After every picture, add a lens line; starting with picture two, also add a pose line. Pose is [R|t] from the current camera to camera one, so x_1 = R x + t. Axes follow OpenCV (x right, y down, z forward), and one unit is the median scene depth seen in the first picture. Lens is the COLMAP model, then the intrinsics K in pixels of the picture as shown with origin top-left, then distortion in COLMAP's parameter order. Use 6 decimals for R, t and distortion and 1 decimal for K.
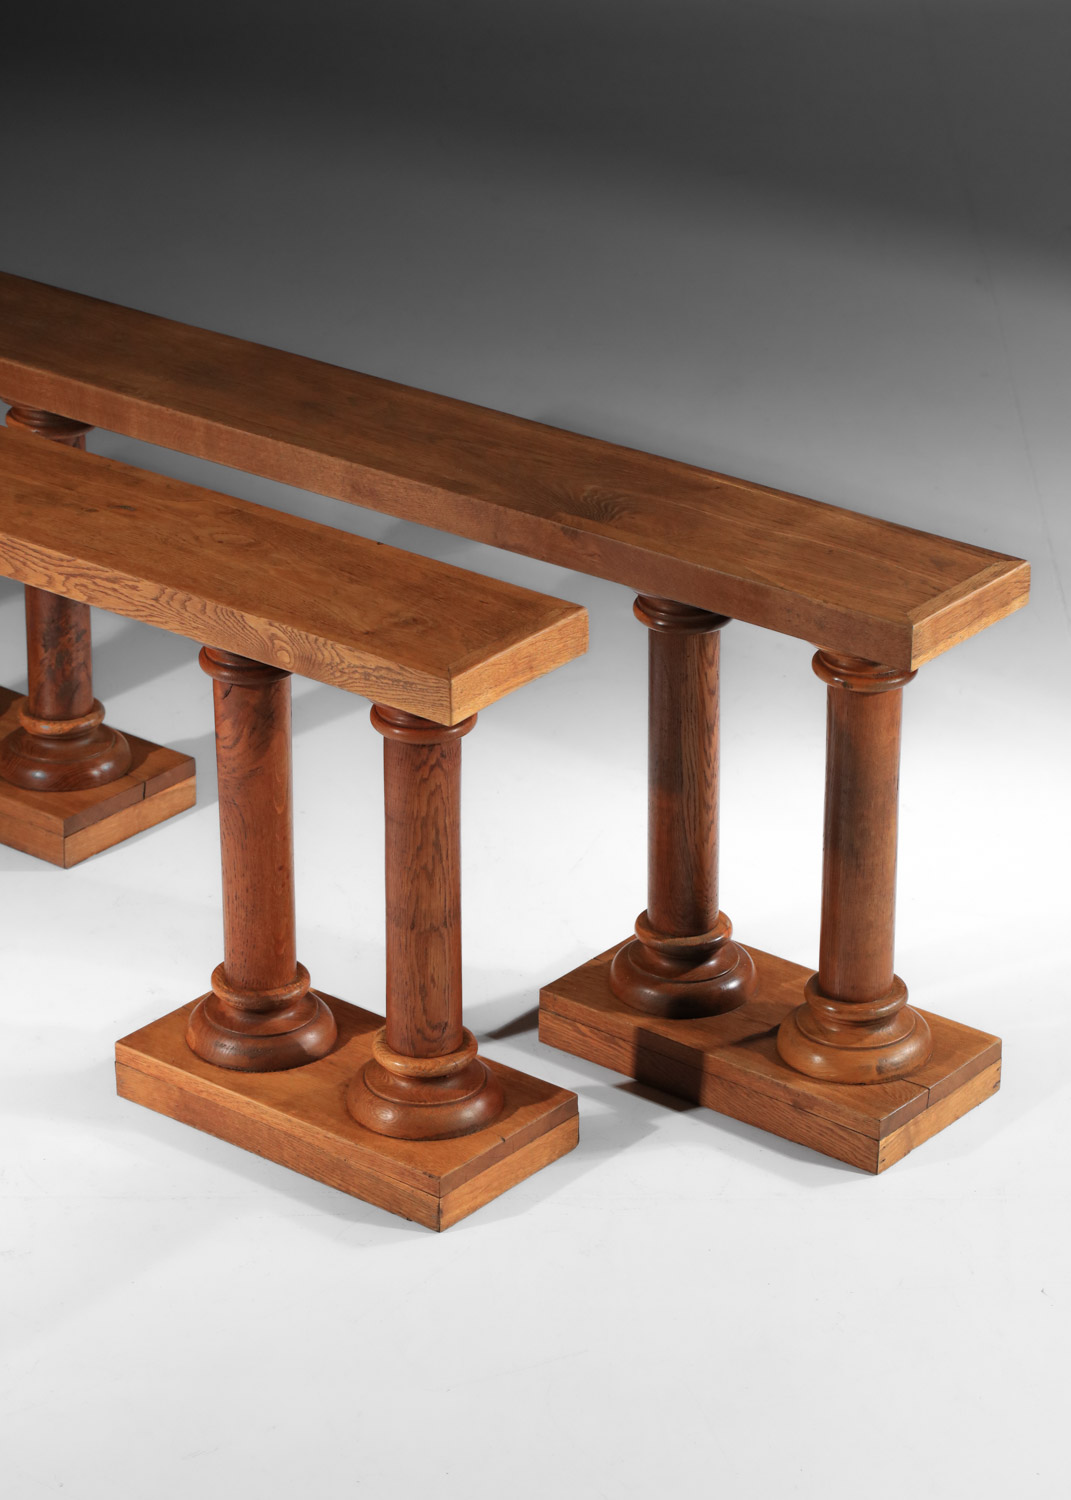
lens RADIAL K [[4595.7, 0, 535.5], [0, 4595.7, 750.0], [0, 0, 1]] dist [0.024386, -0.532599]
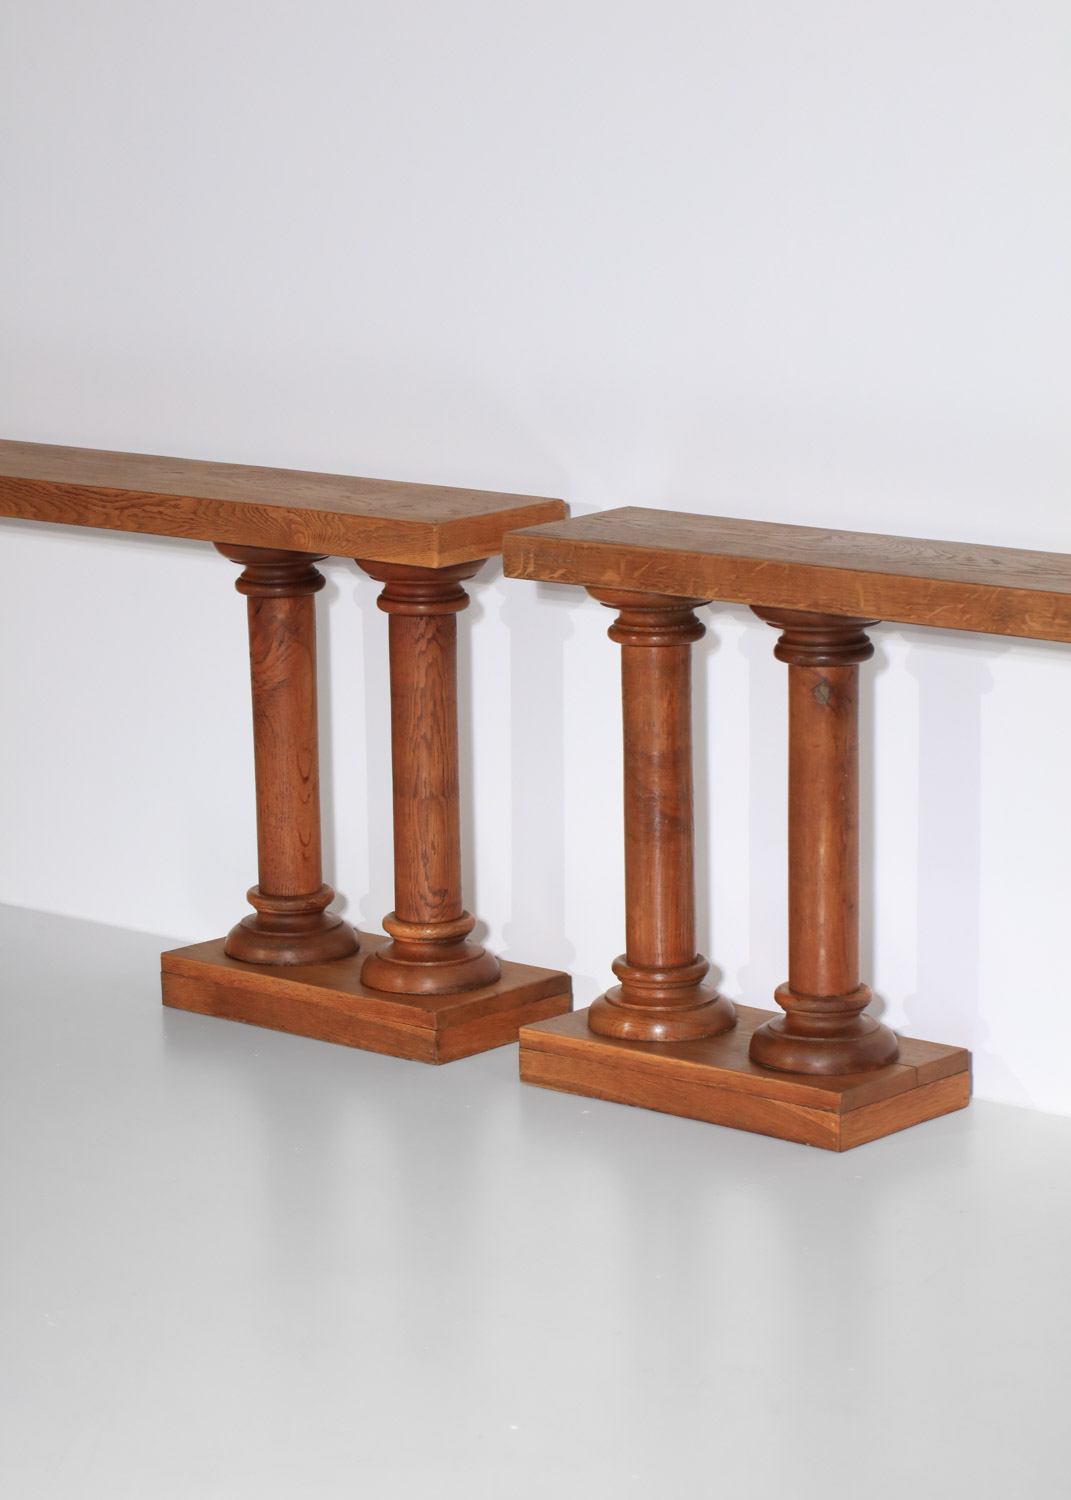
lens RADIAL K [[4595.7, 0, 535.5], [0, 4595.7, 750.0], [0, 0, 1]] dist [0.024386, -0.532599]
pose [[0.998384, -0.008246, -0.056234, 0.066029], [-0.004830, 0.973528, -0.228516, 0.283006], [0.056630, 0.228418, 0.971915, -0.101150]]
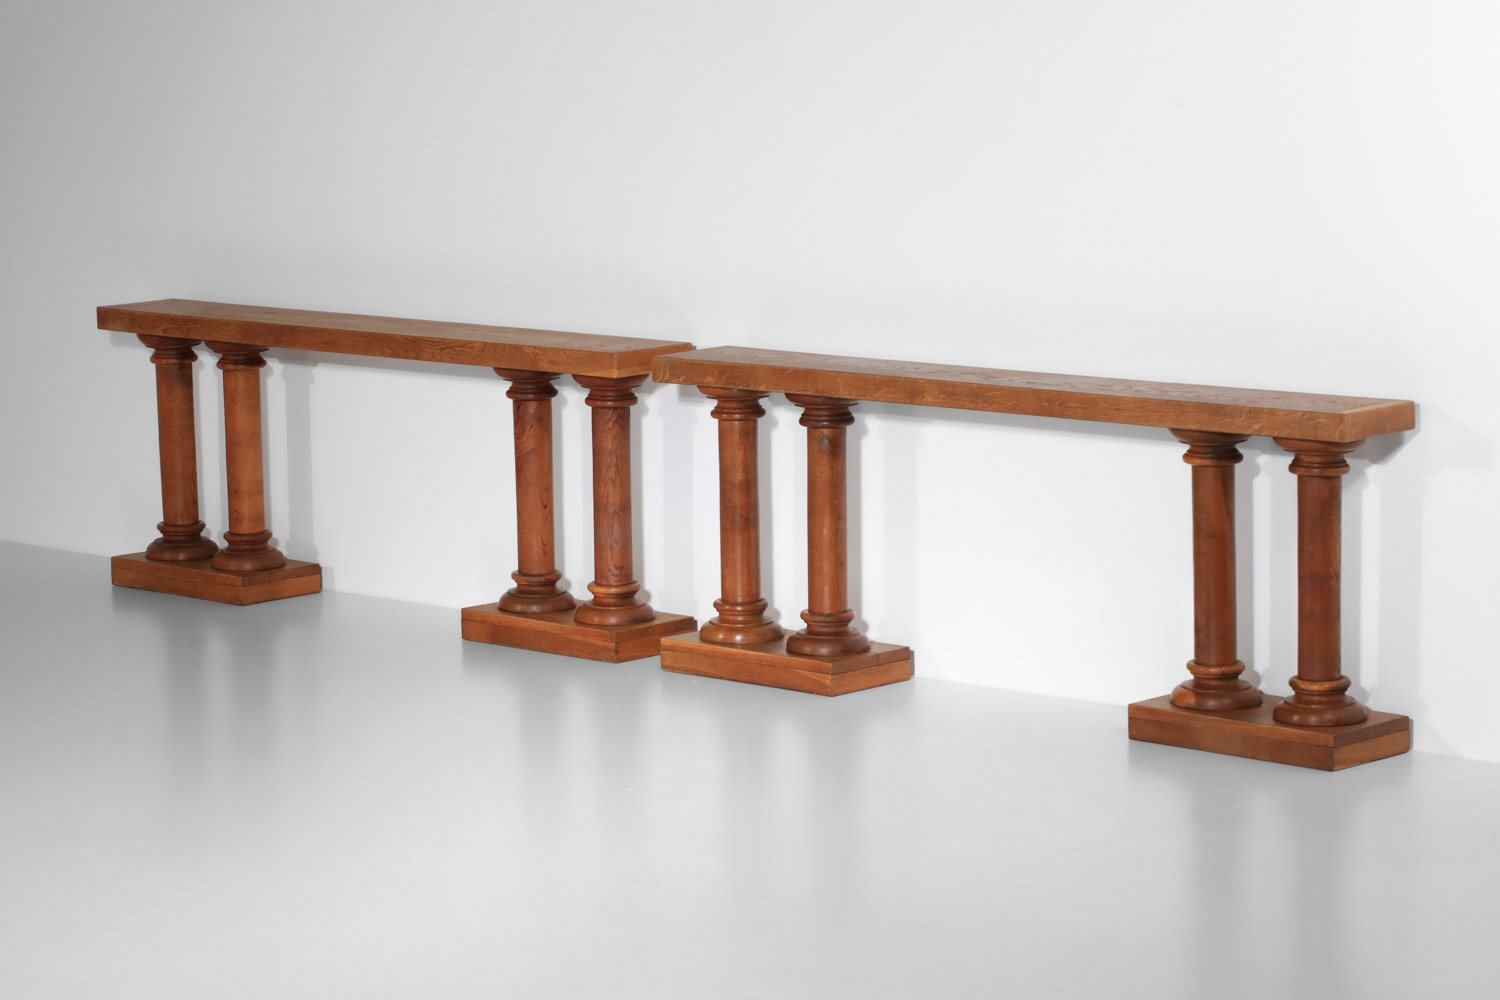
lens RADIAL K [[4198.2, 0, 749.9], [0, 4198.2, 465.3], [0, 0, 1]] dist [-0.157870, 0.054891]
pose [[0.996651, -0.005600, -0.081585, 0.181050], [-0.018229, 0.957336, -0.288403, 0.534275], [0.079720, 0.288924, 0.954027, -0.719739]]
